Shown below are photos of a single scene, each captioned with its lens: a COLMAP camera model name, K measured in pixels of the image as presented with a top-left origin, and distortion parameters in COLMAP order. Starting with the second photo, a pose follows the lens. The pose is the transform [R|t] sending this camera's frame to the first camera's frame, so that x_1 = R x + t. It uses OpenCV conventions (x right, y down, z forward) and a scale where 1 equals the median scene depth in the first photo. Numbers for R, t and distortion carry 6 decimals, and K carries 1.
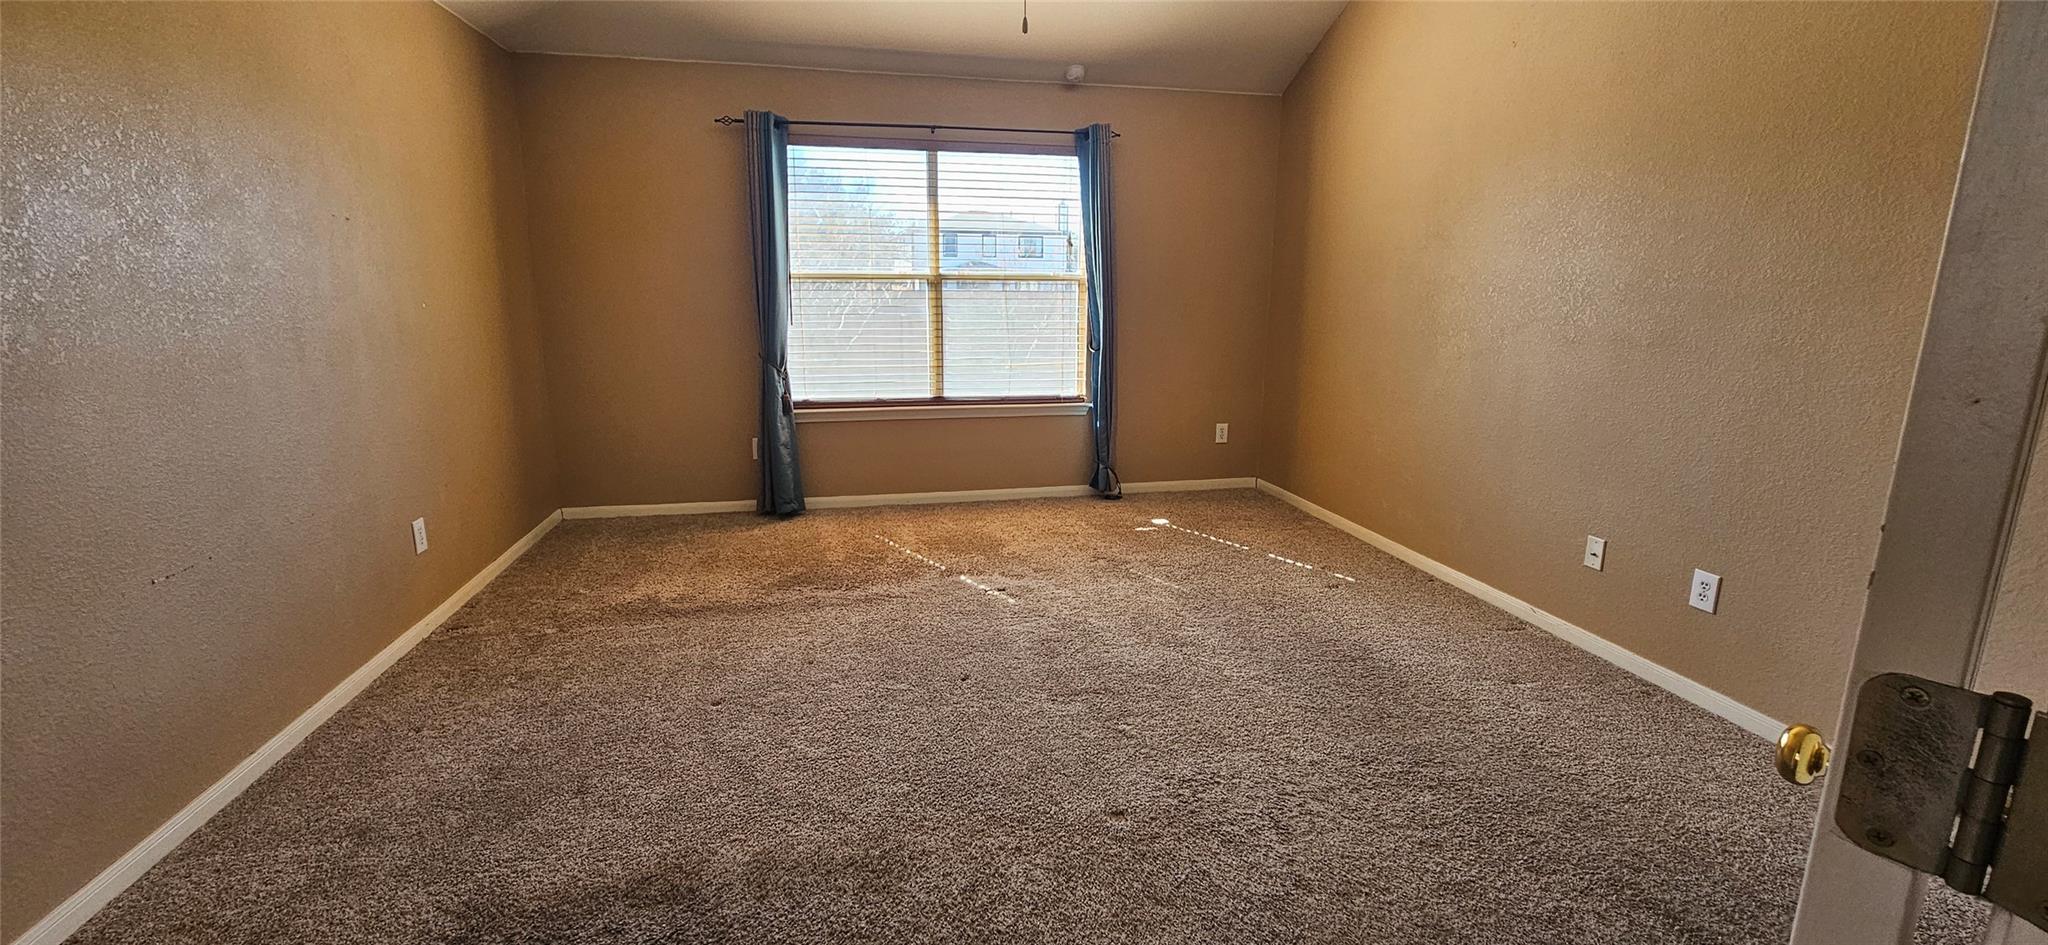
lens RADIAL K [[829.8, 0, 1026.1], [0, 829.8, 466.1], [0, 0, 1]] dist [0.004194, -0.001528]
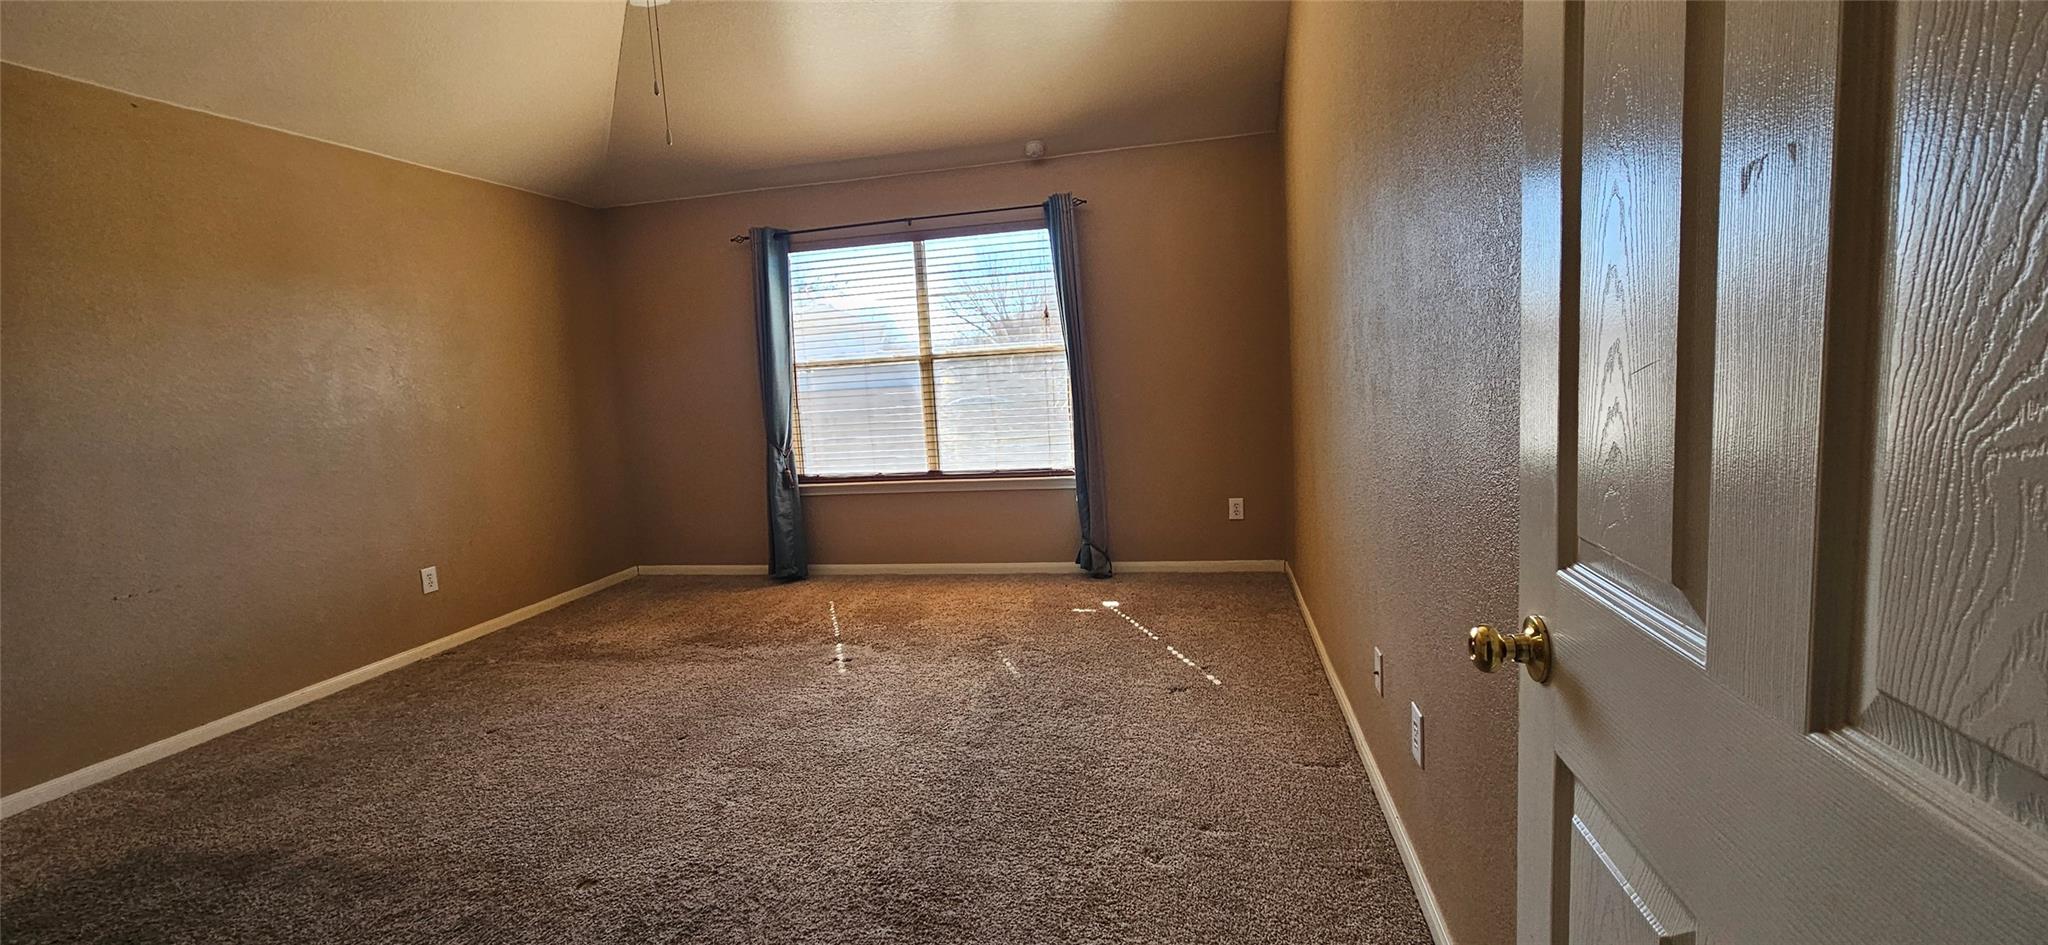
lens RADIAL K [[829.8, 0, 1029.2], [0, 829.8, 469.4], [0, 0, 1]] dist [0.004194, -0.001528]
pose [[0.913125, -0.010915, -0.407533, 0.463152], [-0.024676, 0.996329, -0.081975, -0.004070], [0.406931, 0.084910, 0.909504, 0.118531]]
